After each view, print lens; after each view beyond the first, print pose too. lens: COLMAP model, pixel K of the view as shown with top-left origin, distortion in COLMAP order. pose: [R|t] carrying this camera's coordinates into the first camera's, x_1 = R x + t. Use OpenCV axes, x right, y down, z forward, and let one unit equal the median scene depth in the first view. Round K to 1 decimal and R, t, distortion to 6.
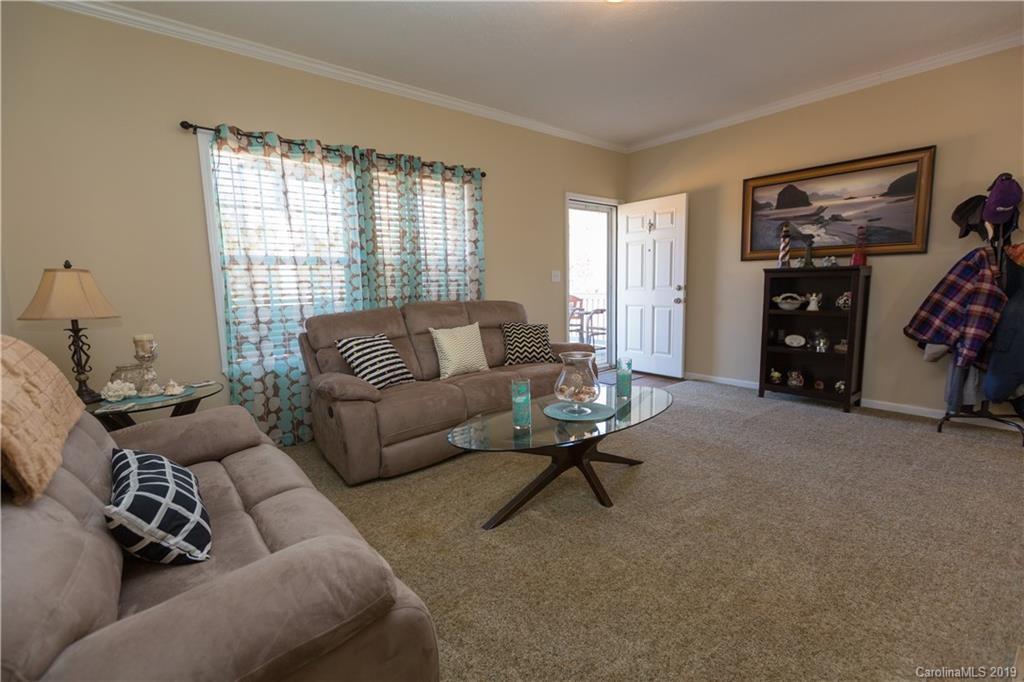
lens RADIAL K [[453.6, 0, 510.5], [0, 453.6, 338.2], [0, 0, 1]] dist [-0.000238, 0.000026]
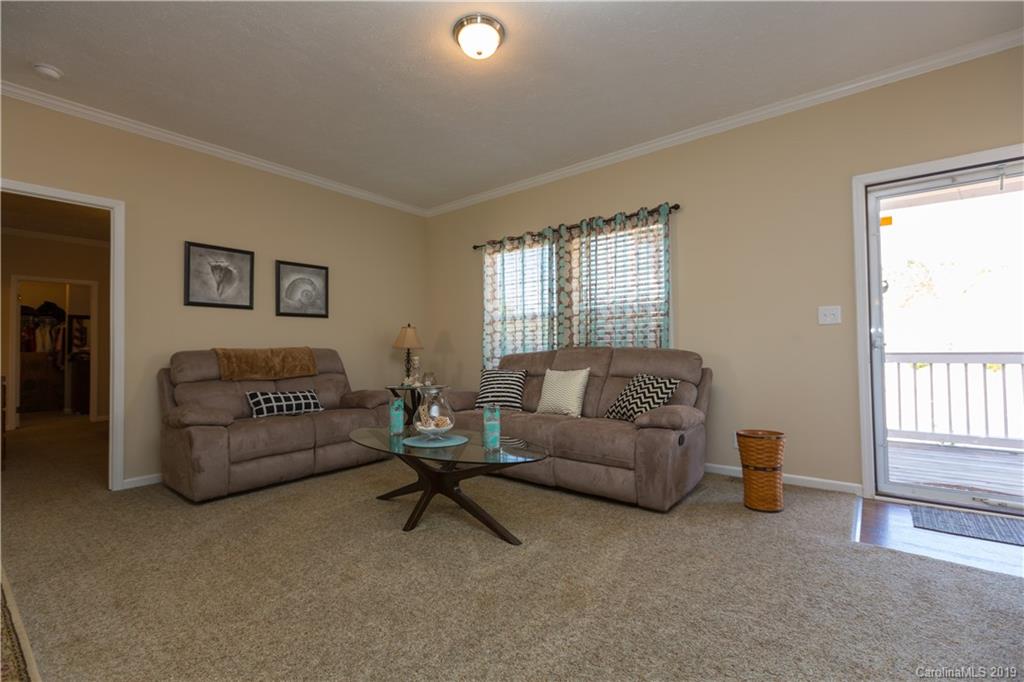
lens RADIAL K [[458.8, 0, 514.3], [0, 458.8, 324.8], [0, 0, 1]] dist [0.000210, -0.000028]
pose [[0.216032, -0.023939, -0.976093, 0.911843], [-0.104737, 0.993363, -0.047544, -0.067575], [0.970753, 0.112504, 0.212090, 0.639950]]
